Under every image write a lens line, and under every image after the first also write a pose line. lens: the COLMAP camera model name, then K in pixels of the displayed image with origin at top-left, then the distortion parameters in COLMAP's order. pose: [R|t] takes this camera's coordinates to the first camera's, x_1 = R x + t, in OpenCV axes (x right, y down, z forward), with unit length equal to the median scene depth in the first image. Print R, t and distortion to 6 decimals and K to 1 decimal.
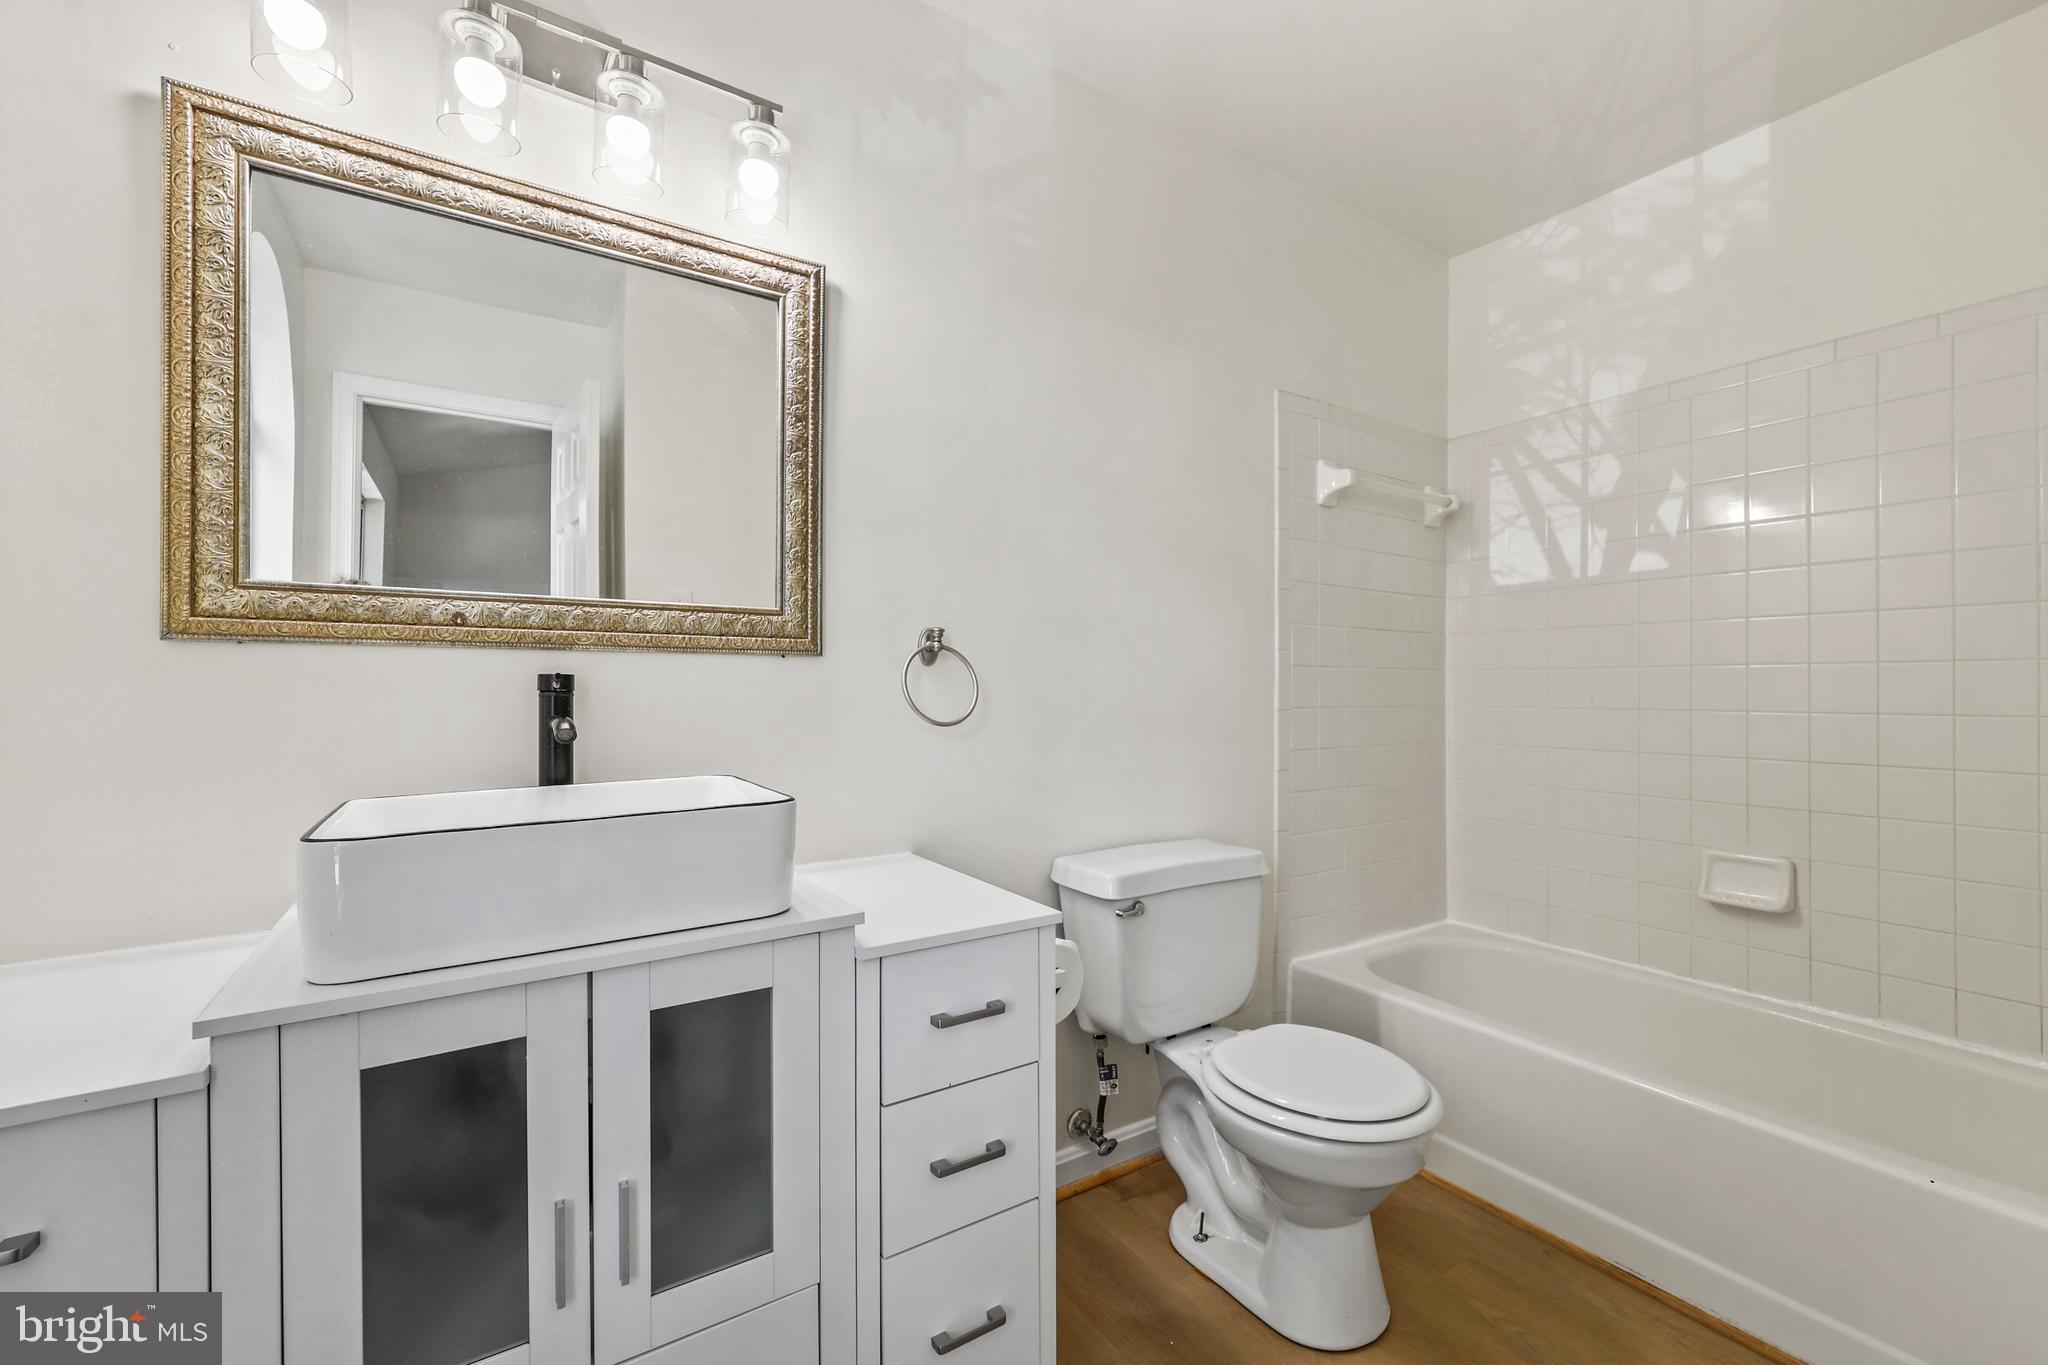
lens RADIAL K [[854.7, 0, 1029.3], [0, 854.7, 677.7], [0, 0, 1]] dist [-0.000858, 0.000102]
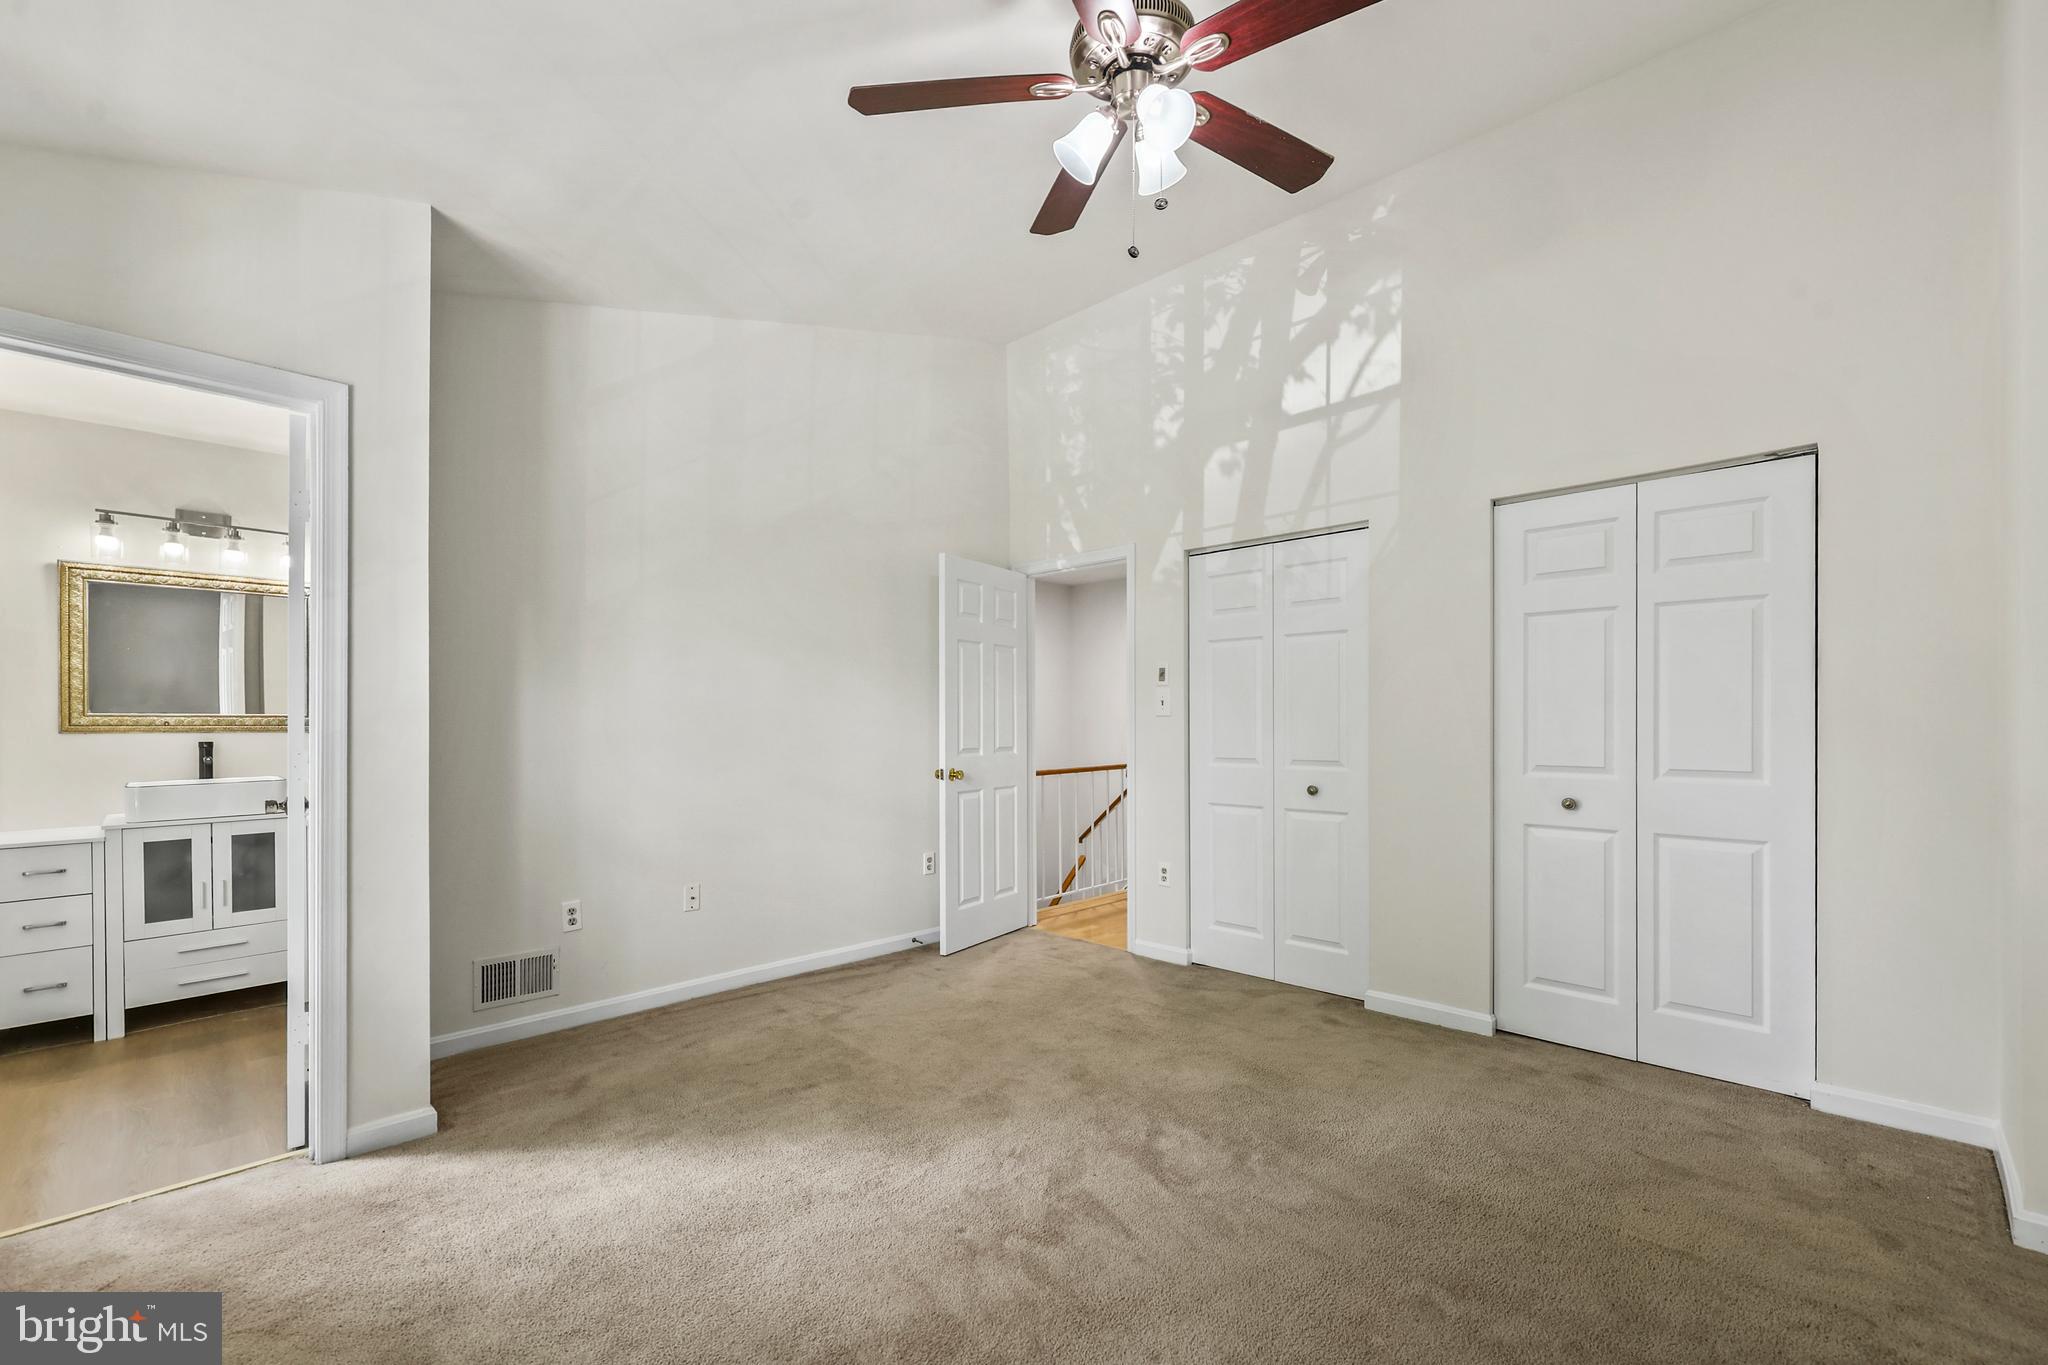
lens RADIAL K [[861.7, 0, 1022.0], [0, 861.7, 719.6], [0, 0, 1]] dist [0.000062, 0.000025]
pose [[0.976949, -0.001943, 0.213466, 1.817206], [-0.000389, 0.999941, 0.010884, -0.131830], [-0.213475, -0.010716, 0.976890, -2.912751]]
